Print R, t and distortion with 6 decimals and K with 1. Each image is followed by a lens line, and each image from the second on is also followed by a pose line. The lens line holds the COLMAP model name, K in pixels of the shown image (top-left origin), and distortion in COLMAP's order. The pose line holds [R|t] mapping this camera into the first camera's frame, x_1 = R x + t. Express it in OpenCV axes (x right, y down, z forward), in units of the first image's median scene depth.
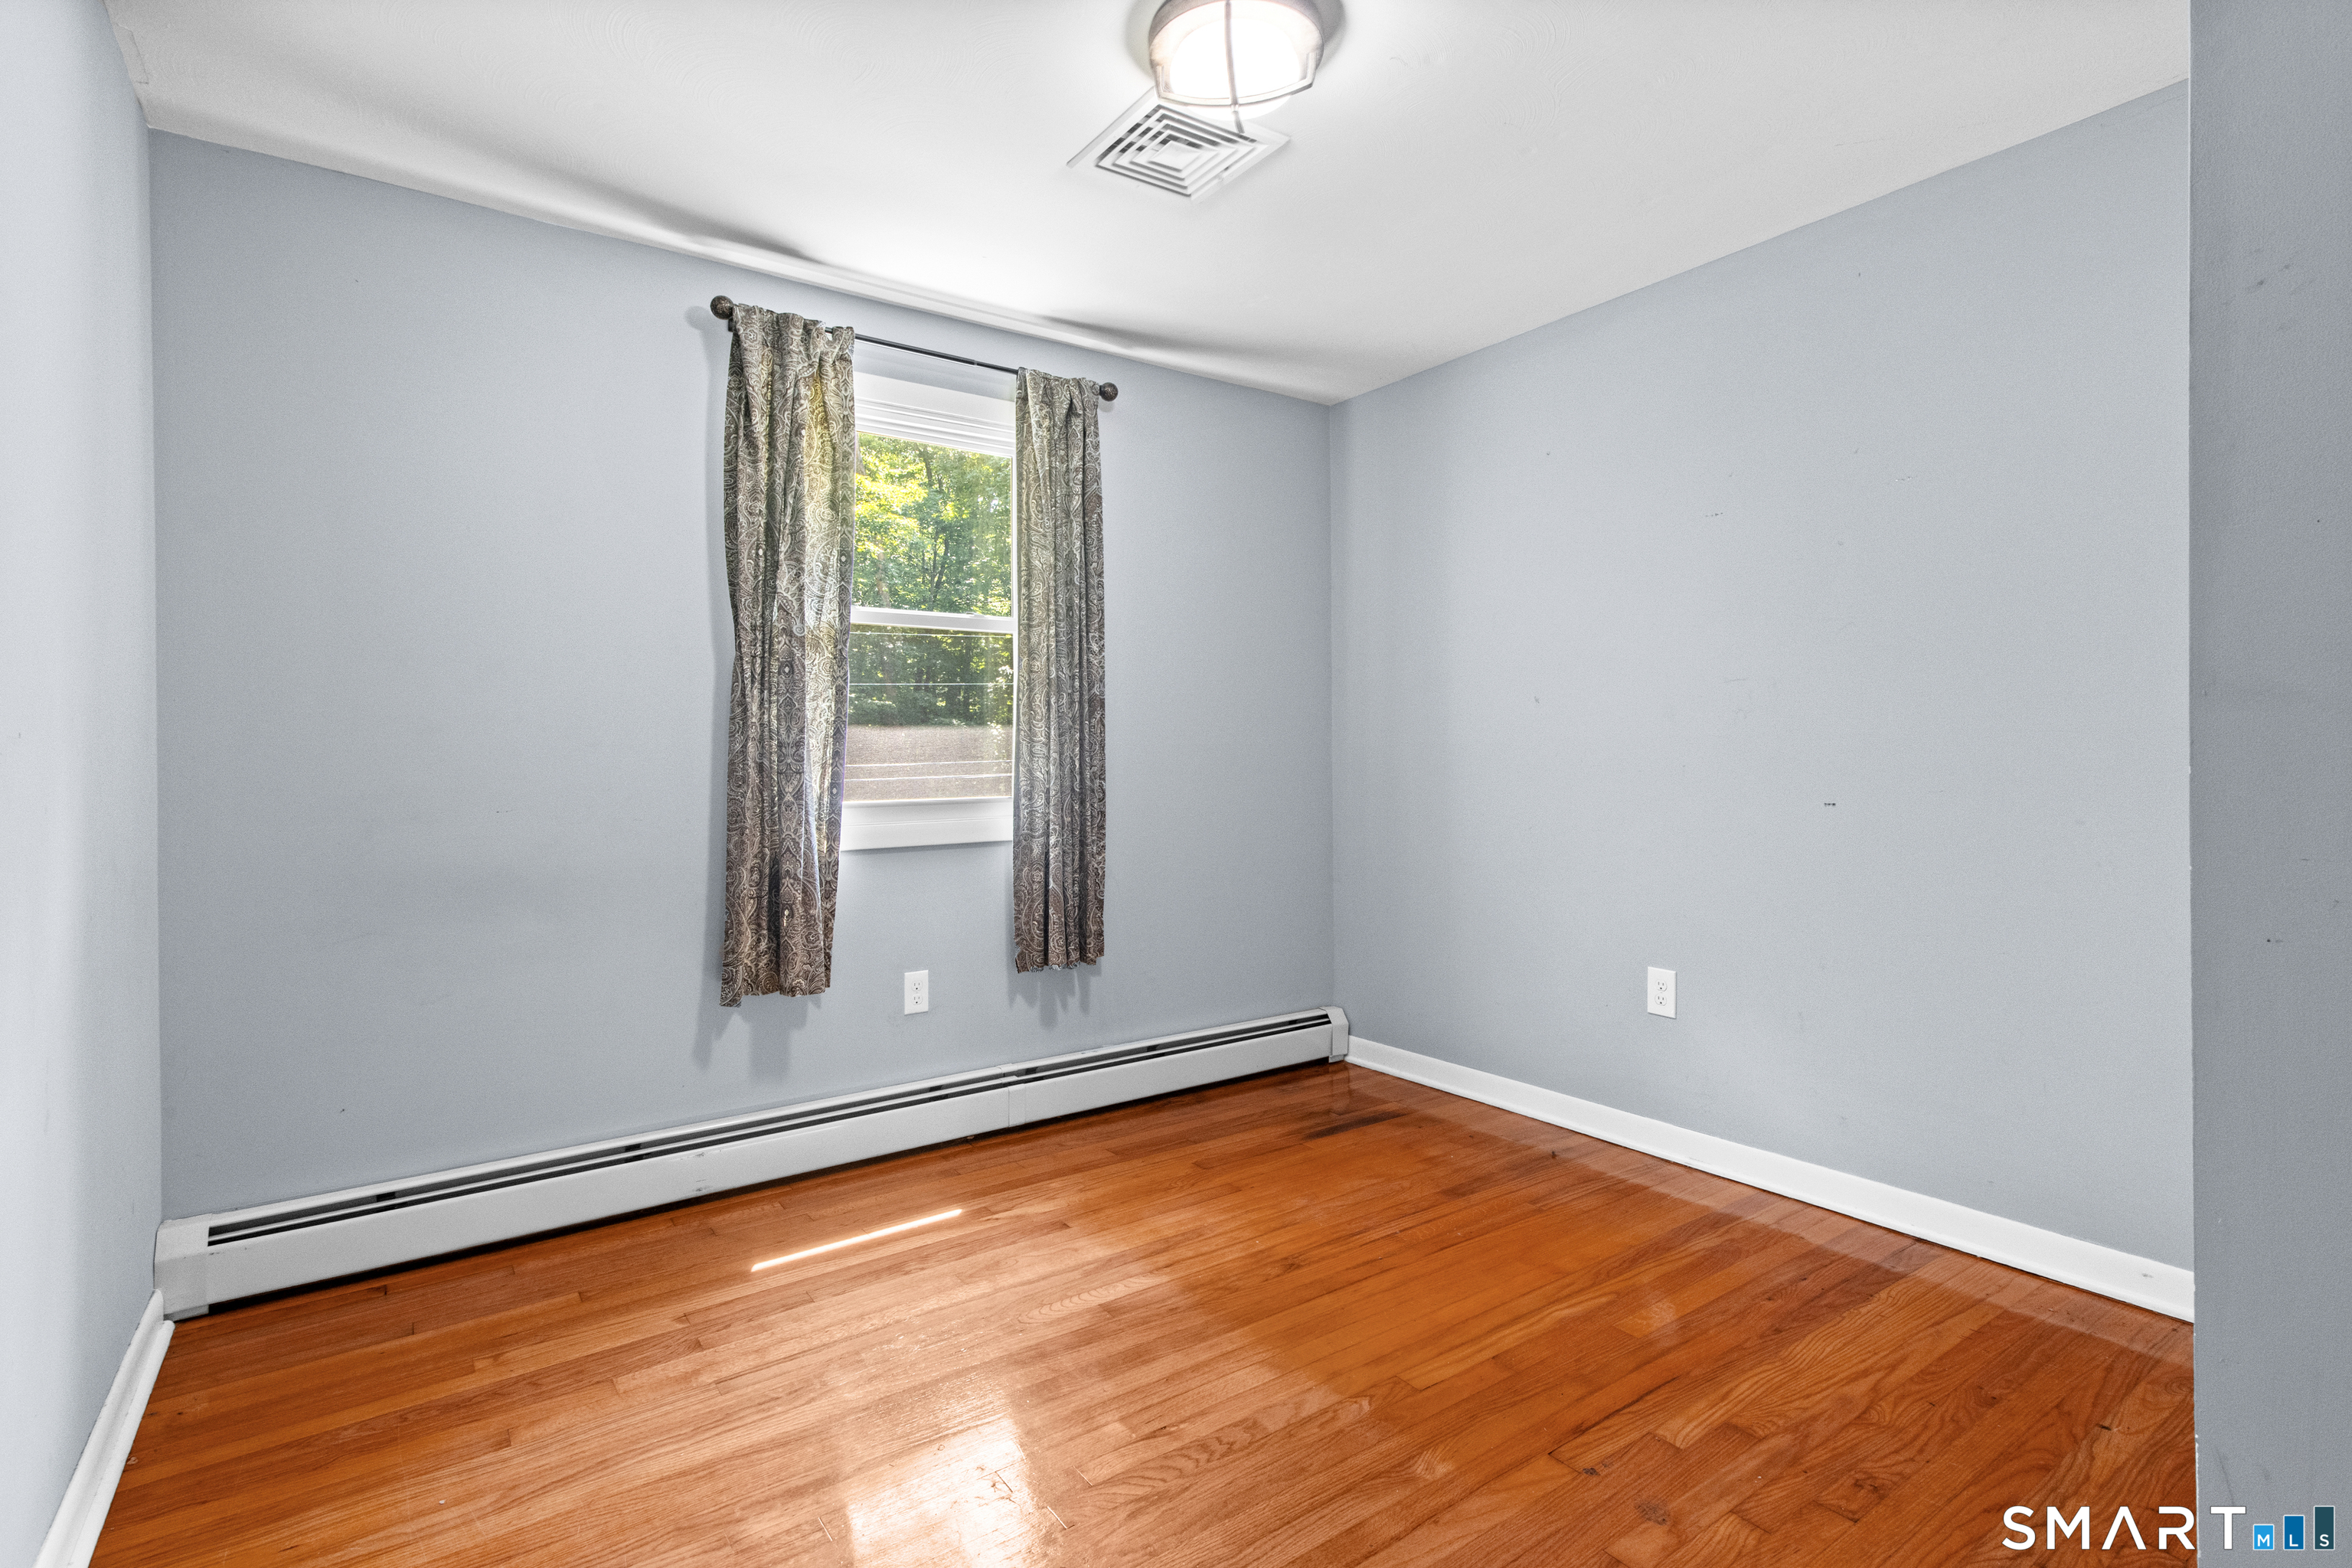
lens RADIAL K [[1090.9, 0, 1169.6], [0, 1090.9, 766.1], [0, 0, 1]] dist [-0.001917, -0.000557]
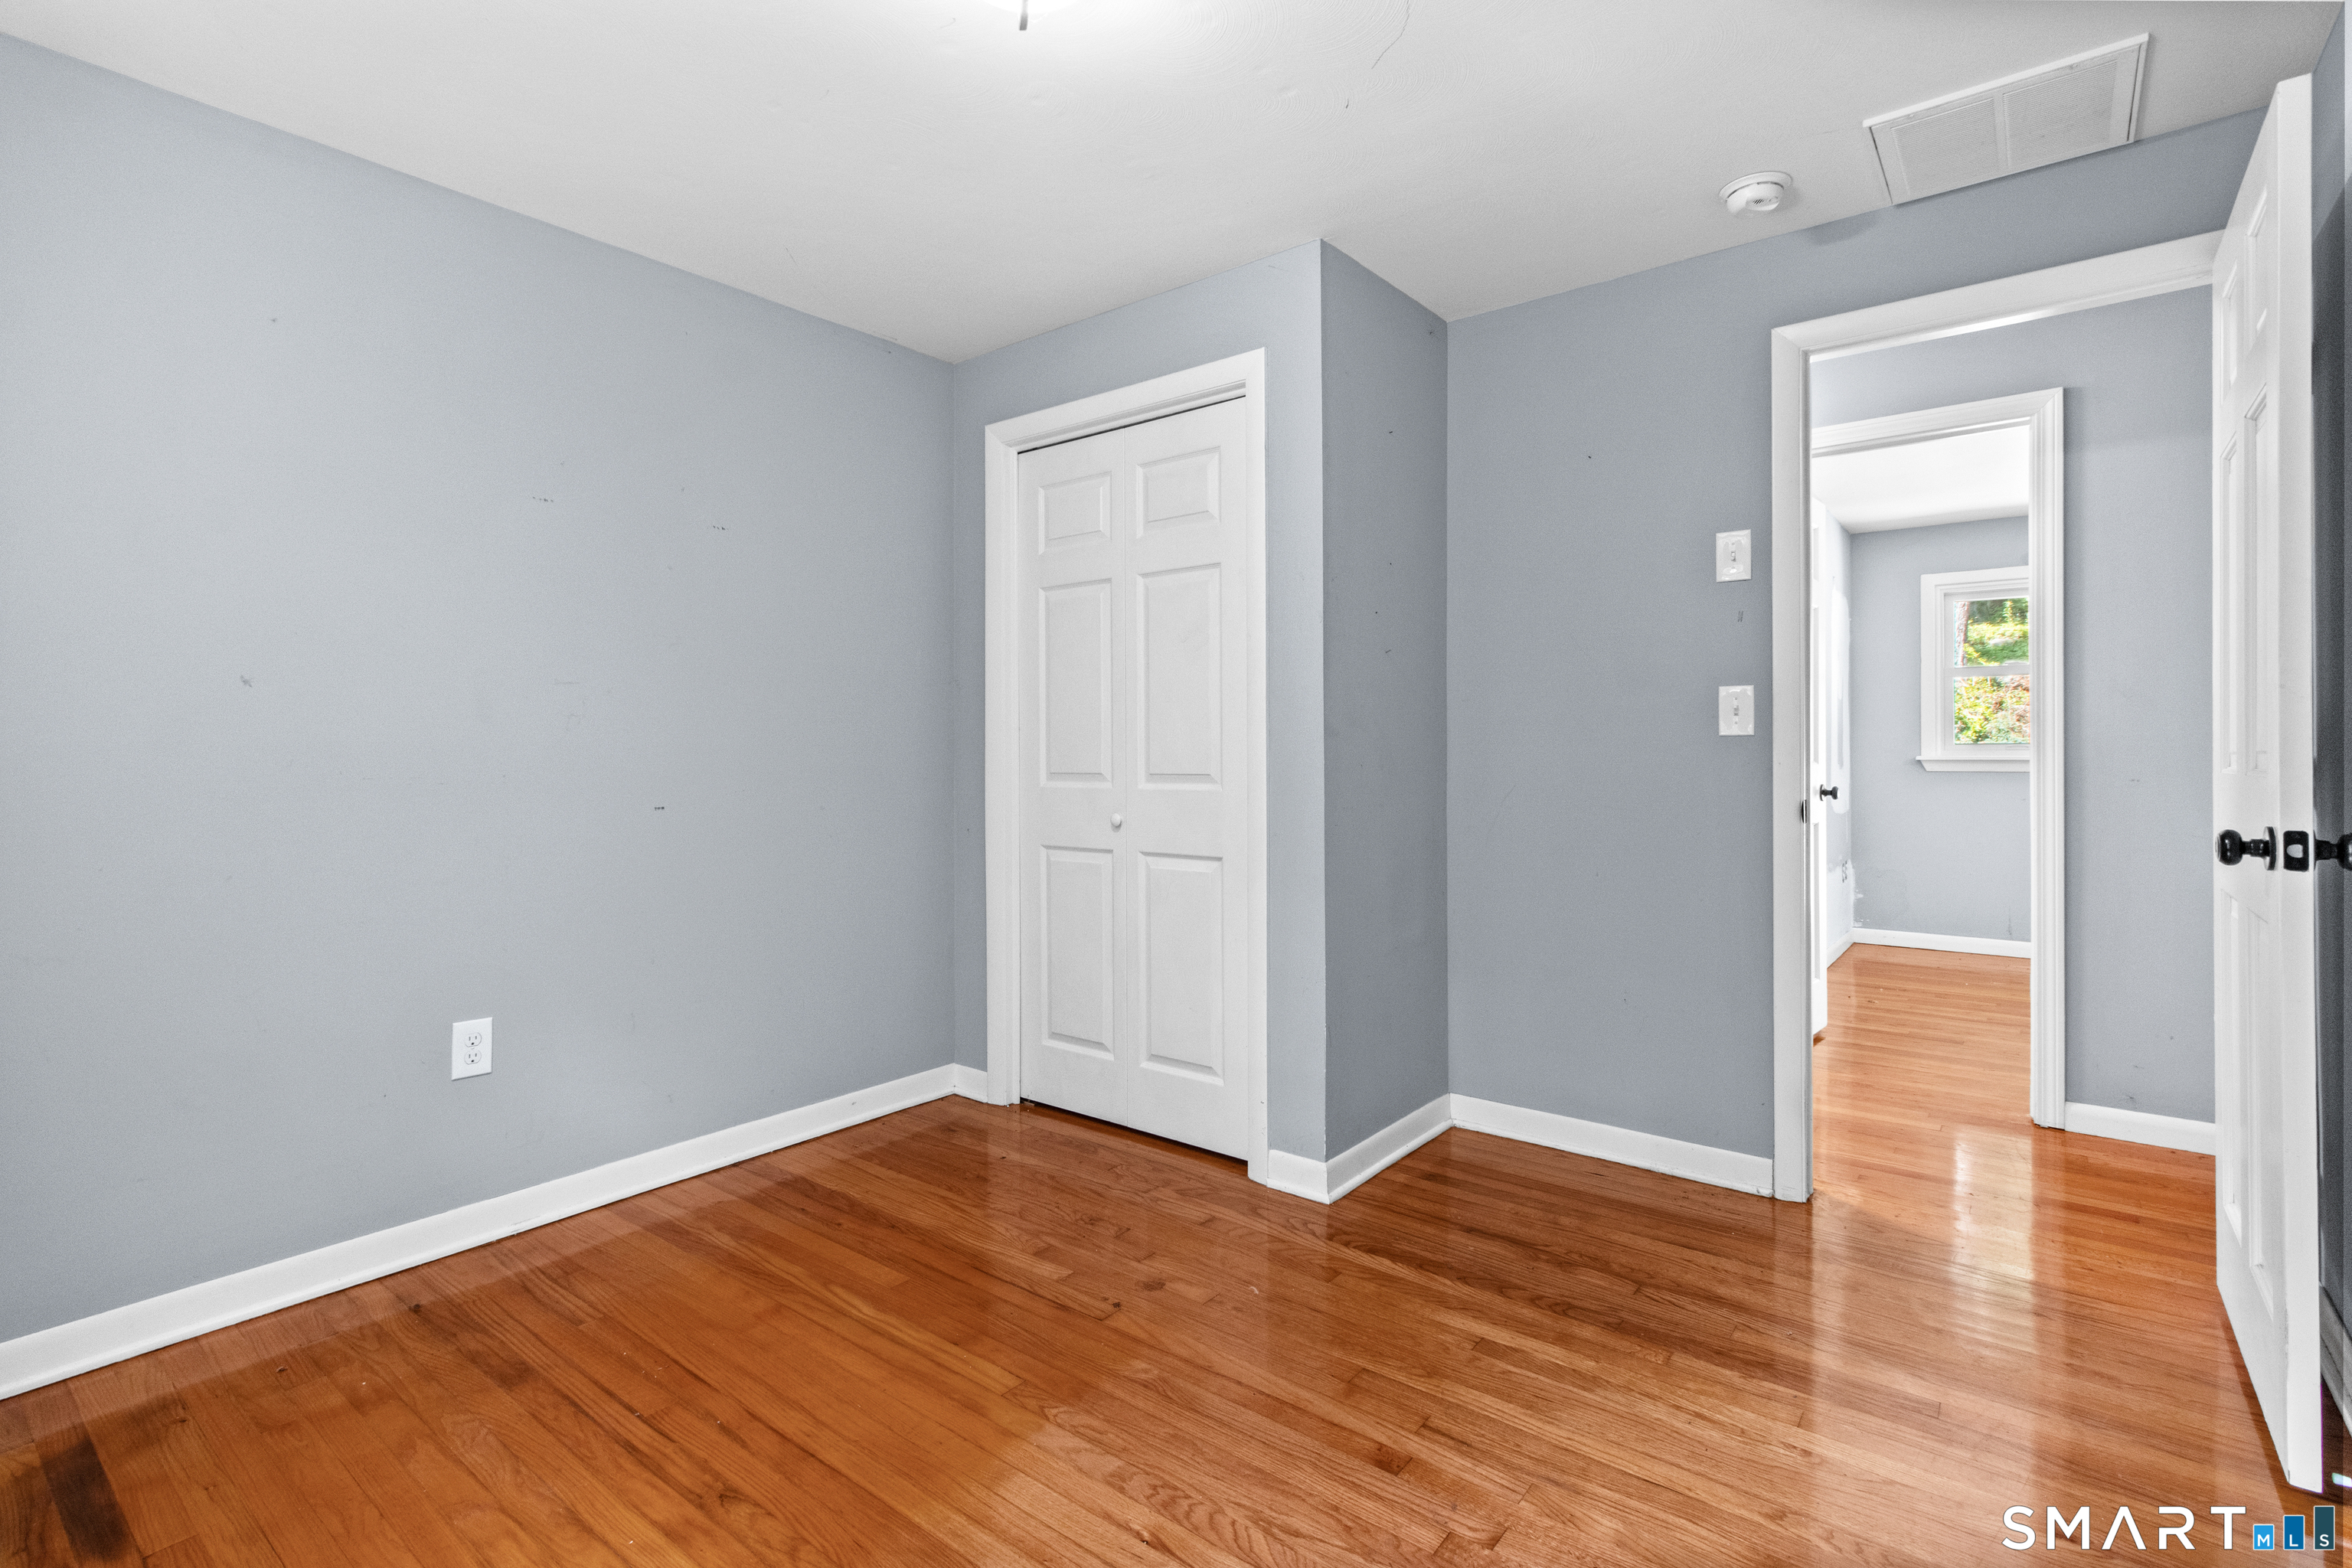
lens RADIAL K [[1090.9, 0, 1168.8], [0, 1090.9, 772.7], [0, 0, 1]] dist [-0.001917, -0.000557]
pose [[-0.270253, -0.012657, 0.962706, -0.610340], [0.017797, 0.999677, 0.018140, -0.009559], [-0.962625, 0.022036, -0.269940, 0.884951]]
